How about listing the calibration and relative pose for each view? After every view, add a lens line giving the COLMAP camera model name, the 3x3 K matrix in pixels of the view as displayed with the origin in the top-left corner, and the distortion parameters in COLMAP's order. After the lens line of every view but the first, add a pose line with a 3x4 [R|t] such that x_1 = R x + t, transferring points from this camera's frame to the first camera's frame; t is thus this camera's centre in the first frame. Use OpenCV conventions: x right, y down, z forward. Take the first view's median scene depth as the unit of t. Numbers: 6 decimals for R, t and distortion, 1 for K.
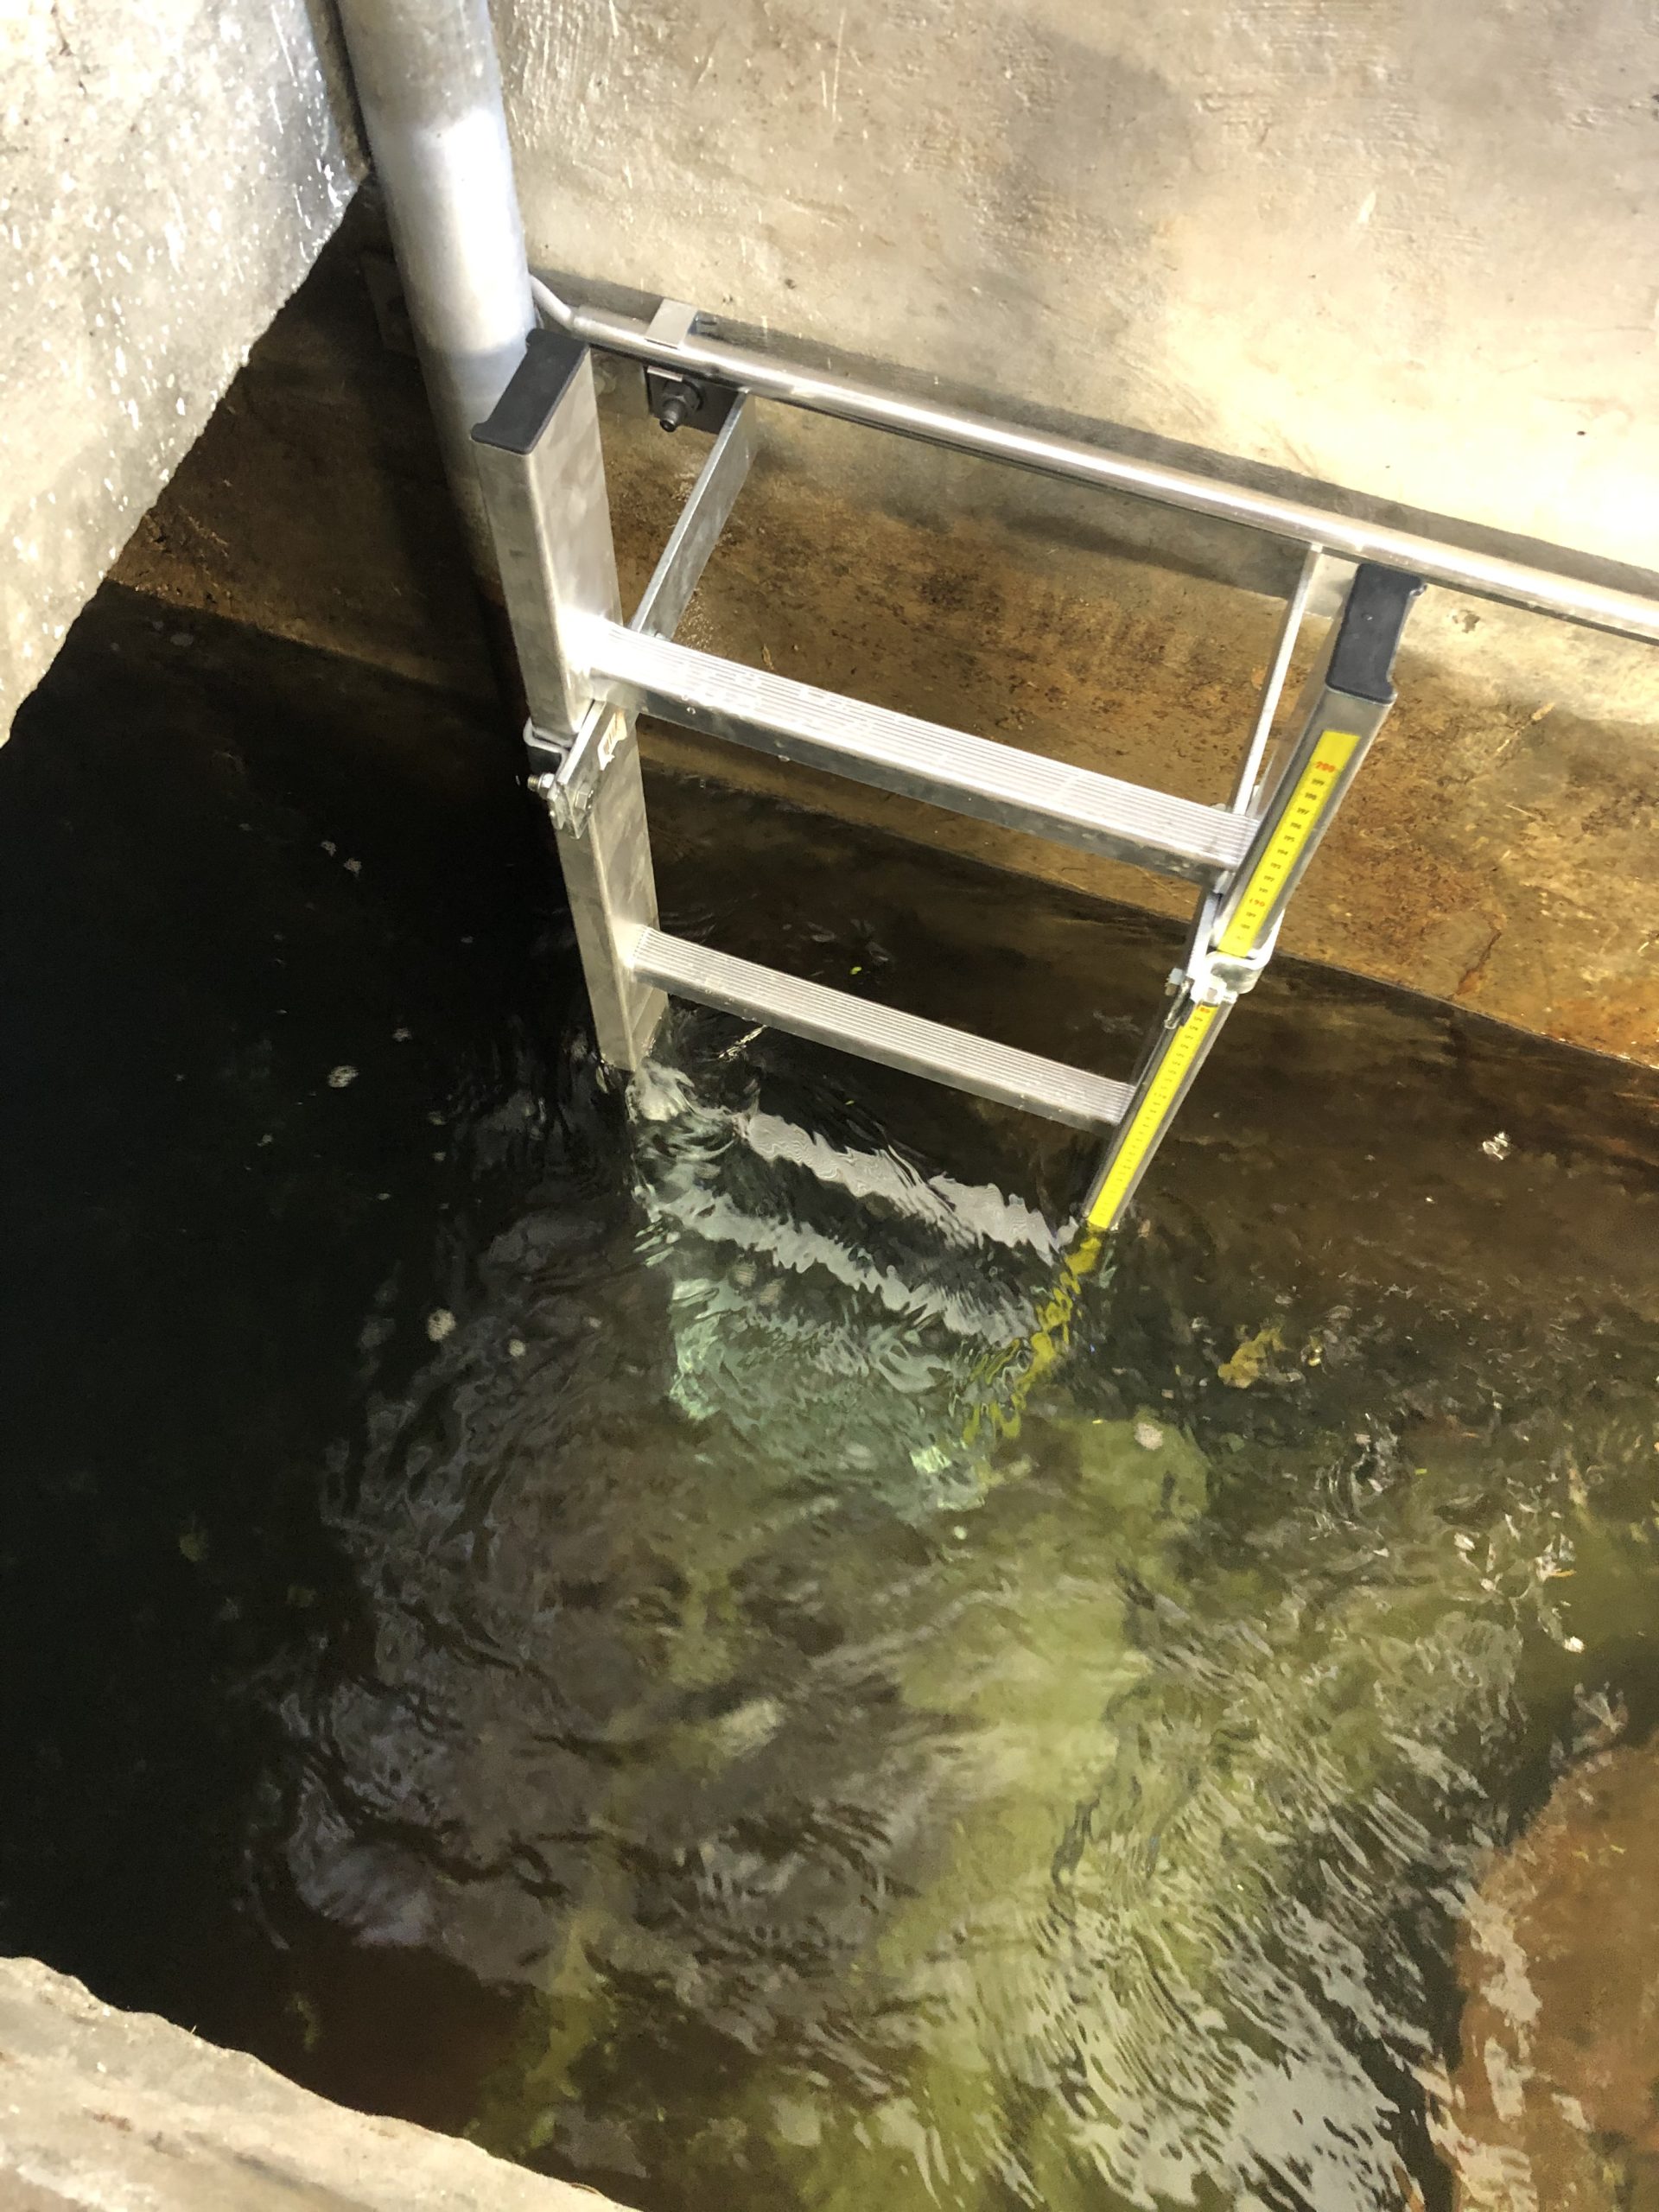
lens RADIAL K [[1797.8, 0, 842.1], [0, 1797.8, 1092.0], [0, 0, 1]] dist [-0.003992, 0.009475]
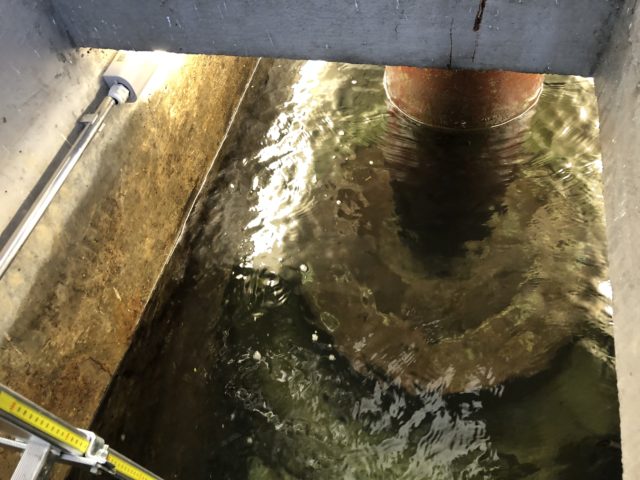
lens RADIAL K [[520.2, 0, 320.2], [0, 520.2, 240.2], [0, 0, 1]] dist [-0.003992, 0.009475]
pose [[-0.106784, -0.822722, 0.558323, 0.010360], [0.944943, 0.090719, 0.314408, -0.022066], [-0.309321, 0.561158, 0.767739, 0.156060]]
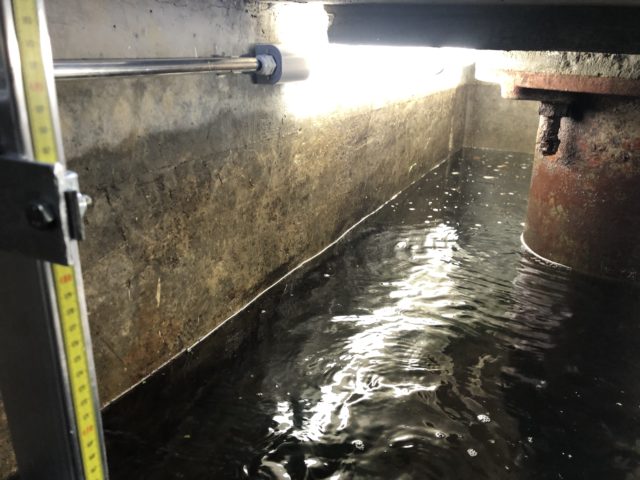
lens RADIAL K [[520.2, 0, 322.2], [0, 520.2, 237.8], [0, 0, 1]] dist [-0.003992, 0.009475]
pose [[0.120553, -0.365392, 0.923014, -0.072810], [0.897868, 0.436737, 0.055622, 0.070836], [-0.423439, 0.822039, 0.380724, 0.771137]]
